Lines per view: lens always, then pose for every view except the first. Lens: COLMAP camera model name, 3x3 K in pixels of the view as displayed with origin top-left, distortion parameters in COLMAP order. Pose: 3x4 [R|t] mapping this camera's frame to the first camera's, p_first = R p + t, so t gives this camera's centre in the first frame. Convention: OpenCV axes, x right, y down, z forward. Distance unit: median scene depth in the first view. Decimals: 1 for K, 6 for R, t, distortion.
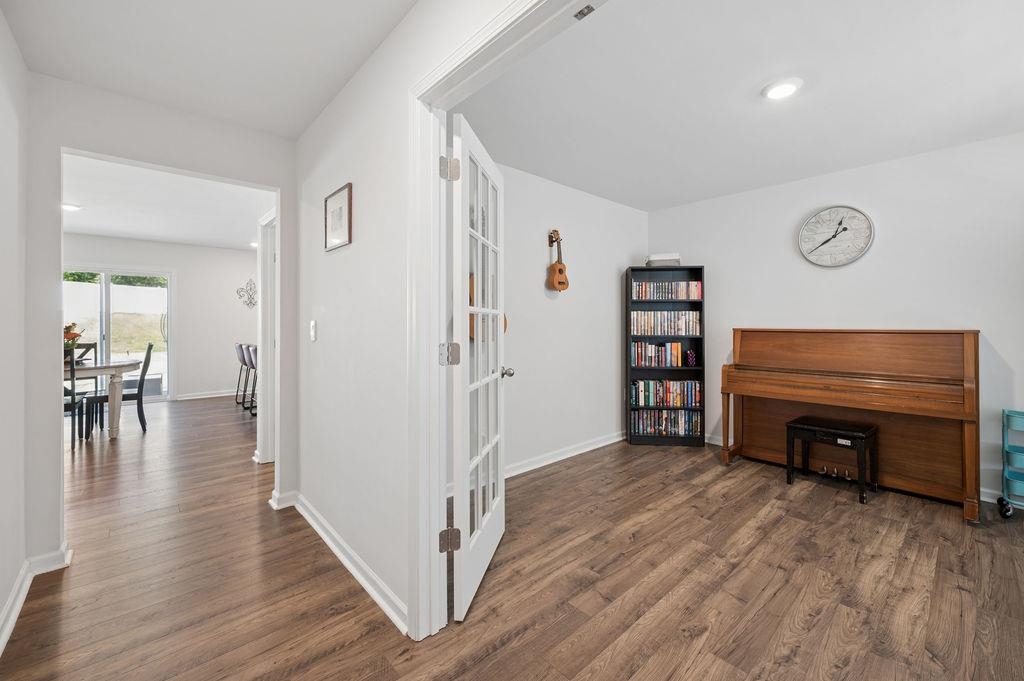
lens RADIAL K [[404.3, 0, 500.8], [0, 404.3, 323.1], [0, 0, 1]] dist [-0.000737, 0.000037]
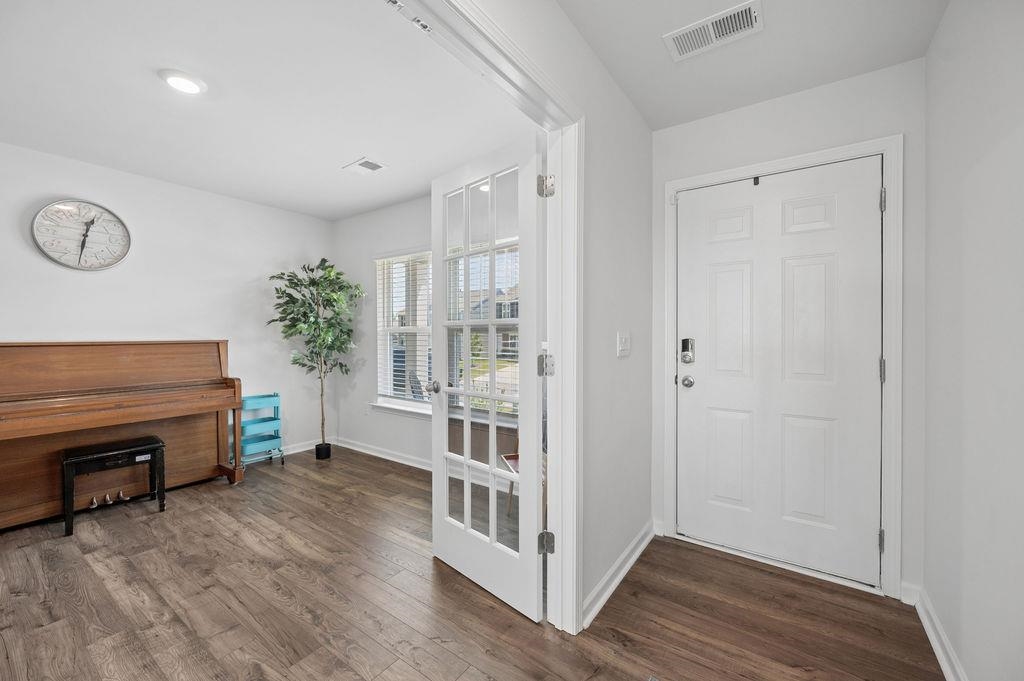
lens RADIAL K [[404.3, 0, 517.4], [0, 404.3, 337.3], [0, 0, 1]] dist [-0.000737, 0.000037]
pose [[-0.223415, -0.007079, 0.974698, -0.354562], [-0.000667, 0.999975, 0.007109, -0.001440], [-0.974723, 0.000939, -0.223414, 0.422434]]
